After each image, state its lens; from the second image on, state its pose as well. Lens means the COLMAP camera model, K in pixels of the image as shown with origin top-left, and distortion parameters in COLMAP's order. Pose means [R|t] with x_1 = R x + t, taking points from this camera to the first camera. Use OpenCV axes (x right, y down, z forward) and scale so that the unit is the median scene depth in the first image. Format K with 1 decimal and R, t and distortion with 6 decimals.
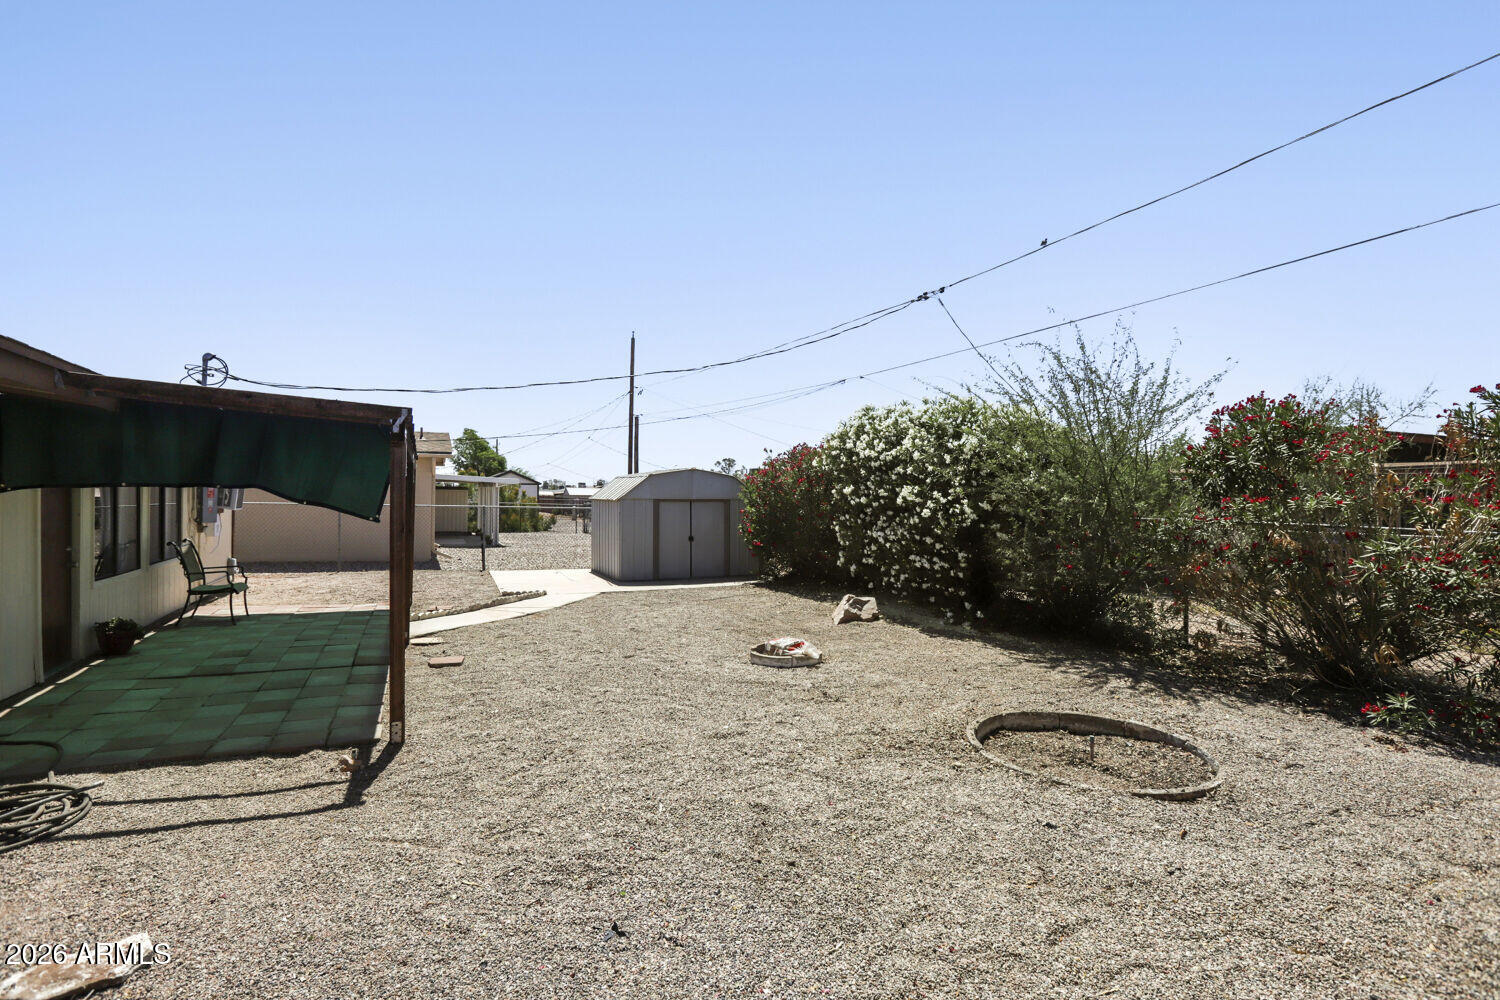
lens RADIAL K [[694.8, 0, 750.0], [0, 694.8, 500.0], [0, 0, 1]] dist [0.000170, 0.000200]
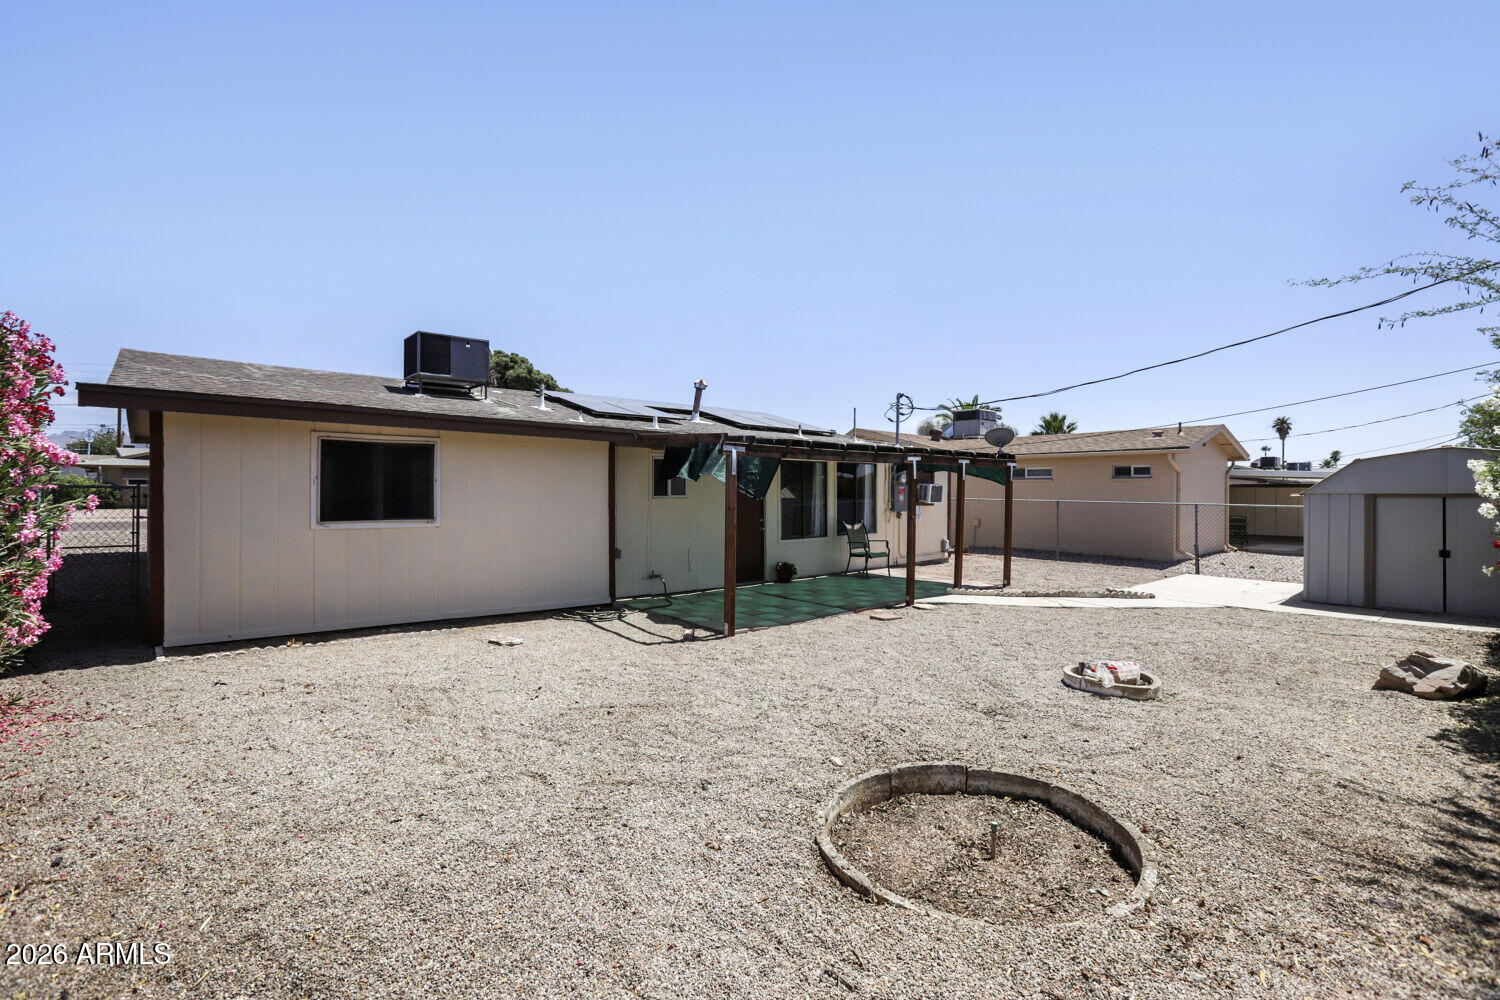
lens RADIAL K [[694.8, 0, 750.0], [0, 694.8, 500.0], [0, 0, 1]] dist [0.000170, 0.000200]
pose [[0.314333, 0.000861, -0.949312, 0.490111], [-0.004072, 0.999992, -0.000442, 0.011328], [0.949304, 0.004004, 0.314334, 0.254098]]
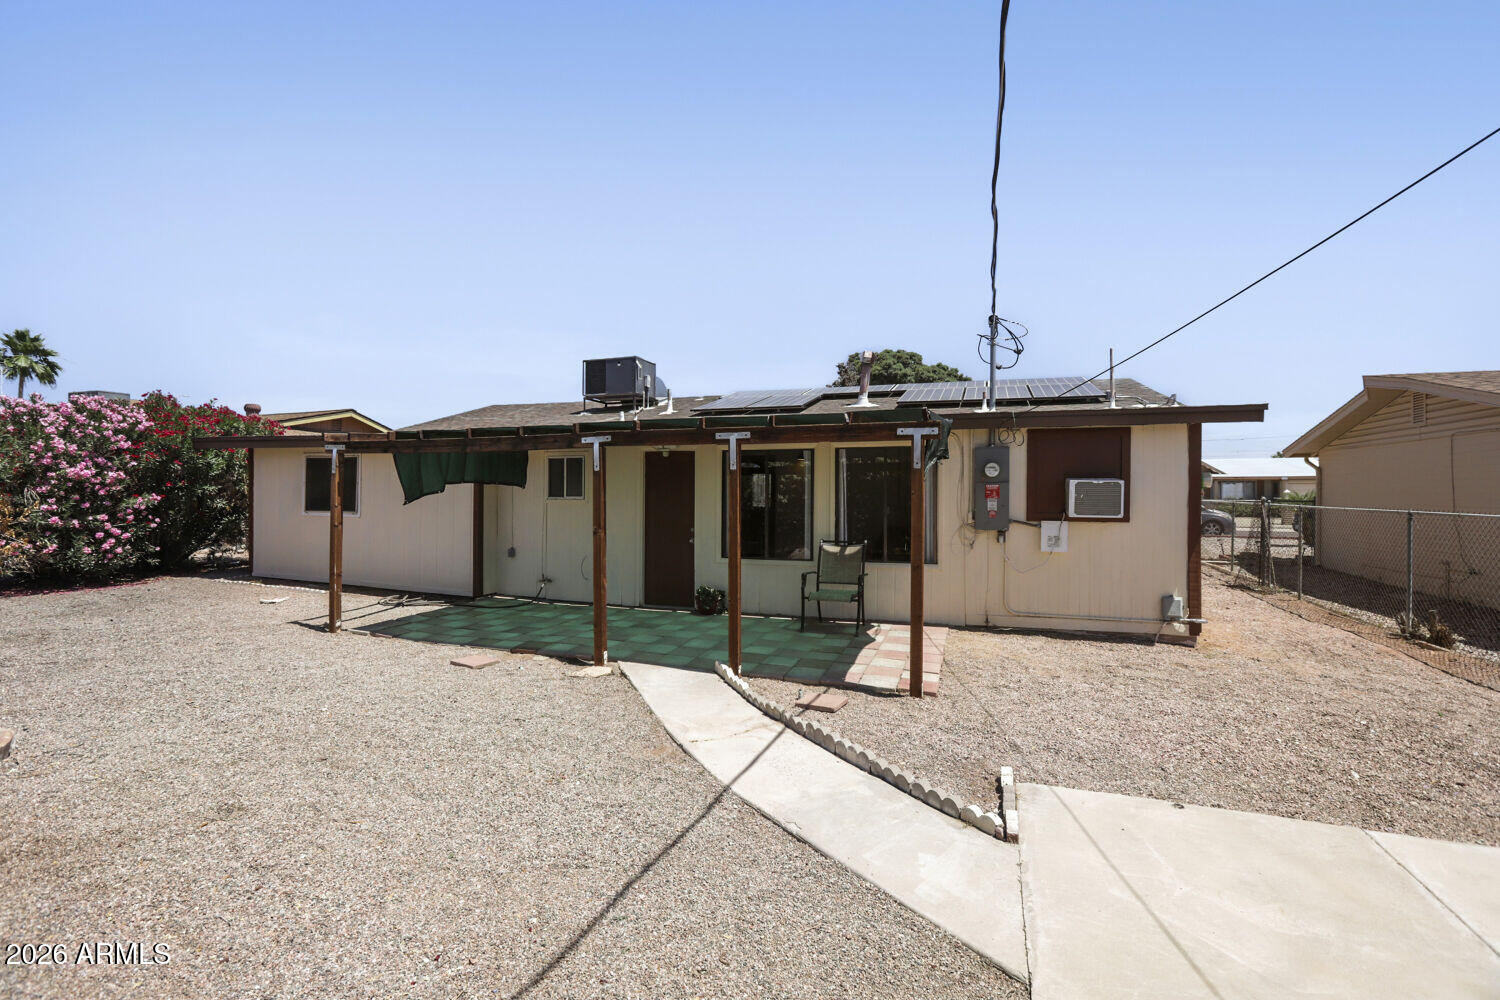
lens RADIAL K [[694.8, 0, 750.0], [0, 694.8, 500.0], [0, 0, 1]] dist [0.000170, 0.000200]
pose [[-0.672334, -0.009080, -0.740192, -0.013839], [-0.015428, 0.999879, 0.001747, 0.002405], [0.740087, 0.012594, -0.672393, 1.335540]]
